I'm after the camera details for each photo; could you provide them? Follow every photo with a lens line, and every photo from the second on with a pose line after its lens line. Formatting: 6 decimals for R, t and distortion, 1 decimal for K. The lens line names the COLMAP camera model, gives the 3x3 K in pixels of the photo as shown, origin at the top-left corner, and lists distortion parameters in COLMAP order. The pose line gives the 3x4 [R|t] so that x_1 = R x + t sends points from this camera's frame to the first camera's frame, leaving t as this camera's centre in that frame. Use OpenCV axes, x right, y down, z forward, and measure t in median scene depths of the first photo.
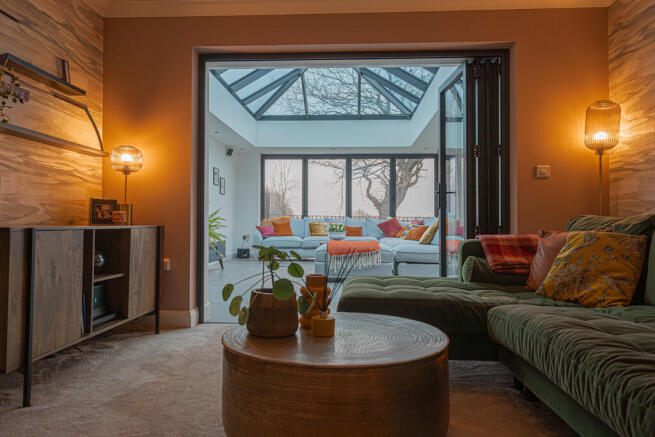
lens RADIAL K [[470.0, 0, 327.5], [0, 470.0, 218.5], [0, 0, 1]] dist [0.003959, -0.002591]
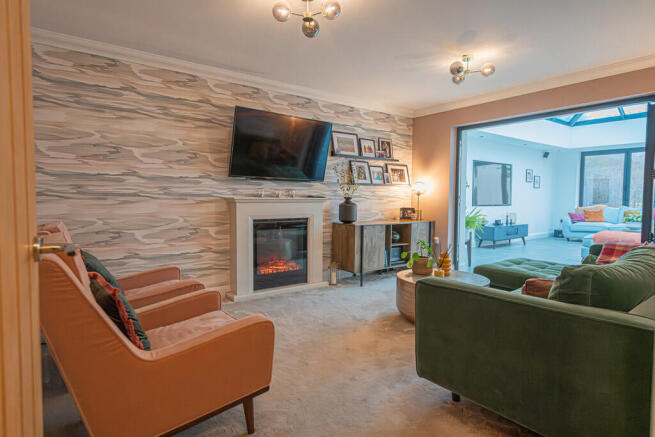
lens RADIAL K [[369.7, 0, 327.5], [0, 369.7, 218.5], [0, 0, 1]] dist [0.002199, 0.000159]
pose [[0.647147, 0.042952, -0.761155, 0.626881], [0.004413, 0.998184, 0.060079, -0.104591], [0.762353, -0.042239, 0.645782, -0.405969]]
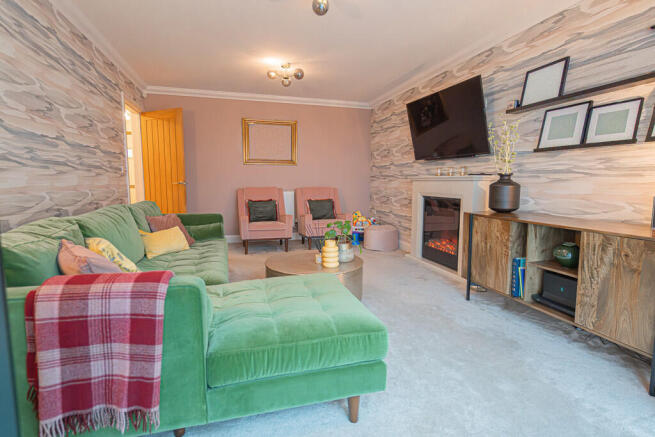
lens RADIAL K [[324.5, 0, 327.5], [0, 324.5, 218.5], [0, 0, 1]] dist [0.000068, -0.000069]
pose [[-0.944389, 0.060583, -0.323202, 0.266098], [0.025475, 0.993407, 0.111772, -0.089805], [0.327842, 0.097323, -0.939706, 1.420570]]
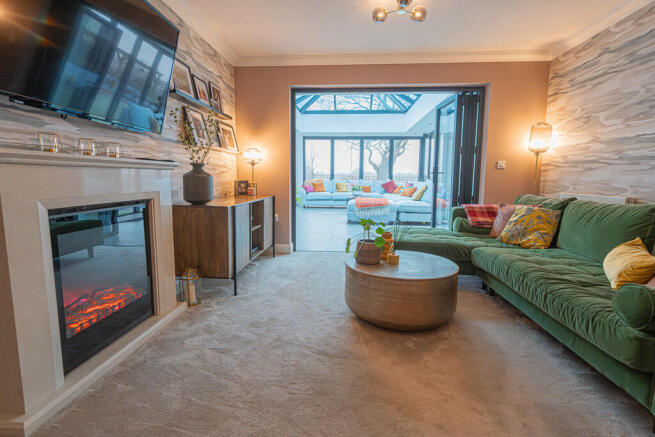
lens RADIAL K [[323.6, 0, 327.5], [0, 323.6, 218.5], [0, 0, 1]] dist [0.000230, 0.000099]
pose [[0.999735, 0.007204, -0.021848, -0.149028], [-0.004143, 0.990561, 0.137012, -0.073607], [0.022629, -0.136886, 0.990328, -0.200140]]
